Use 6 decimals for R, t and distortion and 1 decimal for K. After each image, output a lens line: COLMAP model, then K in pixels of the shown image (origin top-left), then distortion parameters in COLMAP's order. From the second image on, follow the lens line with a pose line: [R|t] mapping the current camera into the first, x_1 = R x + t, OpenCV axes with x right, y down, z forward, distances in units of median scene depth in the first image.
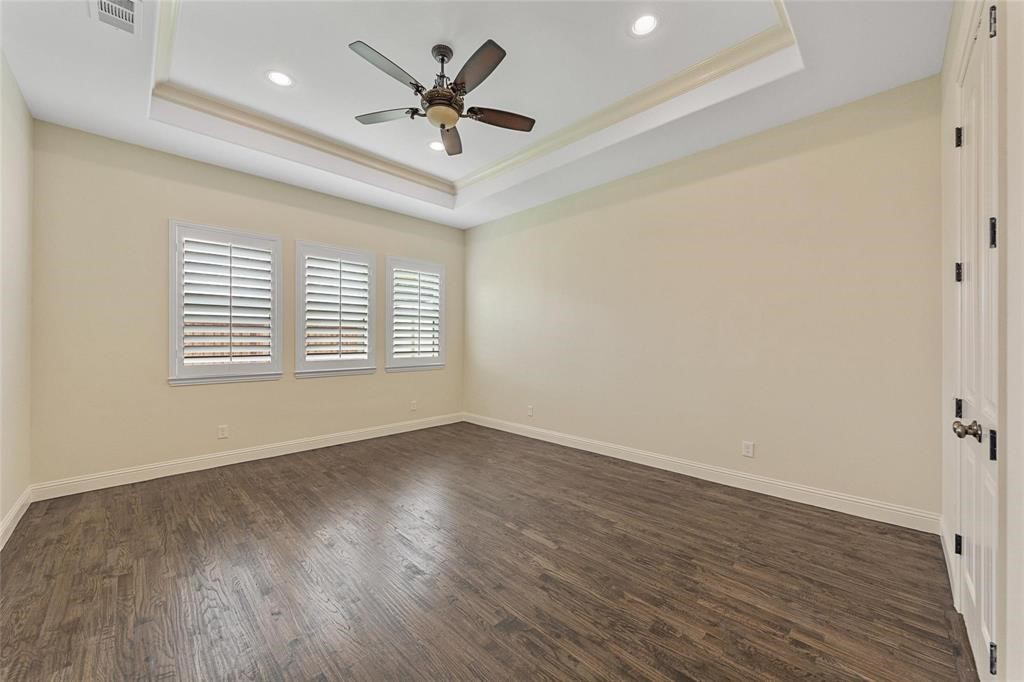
lens RADIAL K [[378.7, 0, 511.2], [0, 378.7, 339.7], [0, 0, 1]] dist [0.005960, -0.005566]
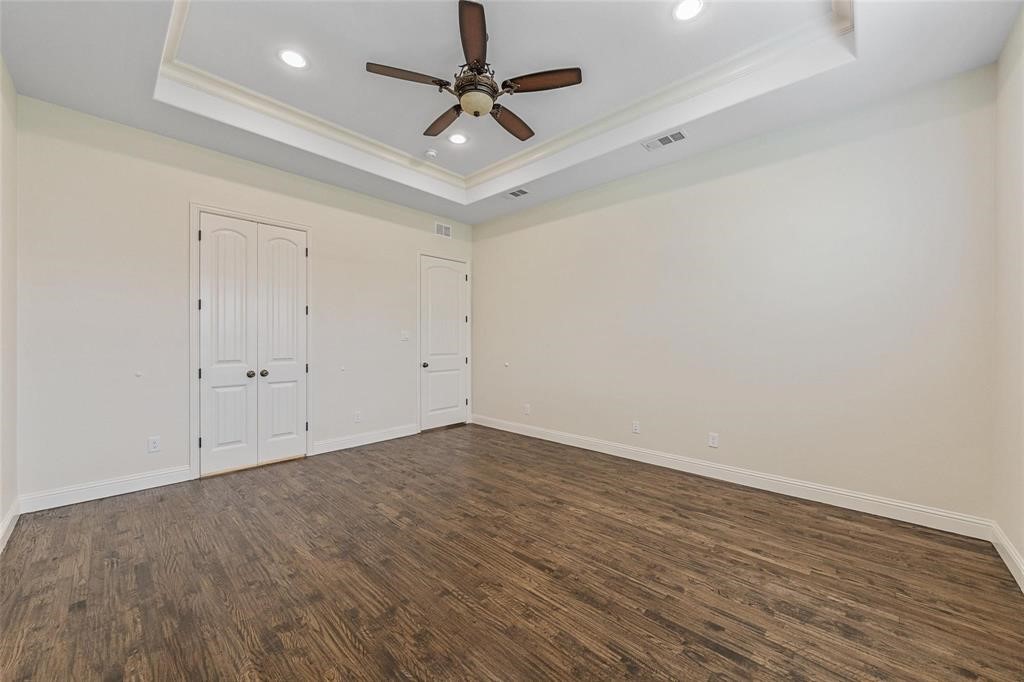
lens RADIAL K [[378.7, 0, 511.2], [0, 378.7, 339.7], [0, 0, 1]] dist [0.005960, -0.005566]
pose [[-0.999382, -0.004150, -0.034915, -0.244961], [-0.003963, 0.999977, -0.005420, 0.007367], [0.034937, -0.005279, -0.999376, 2.029621]]
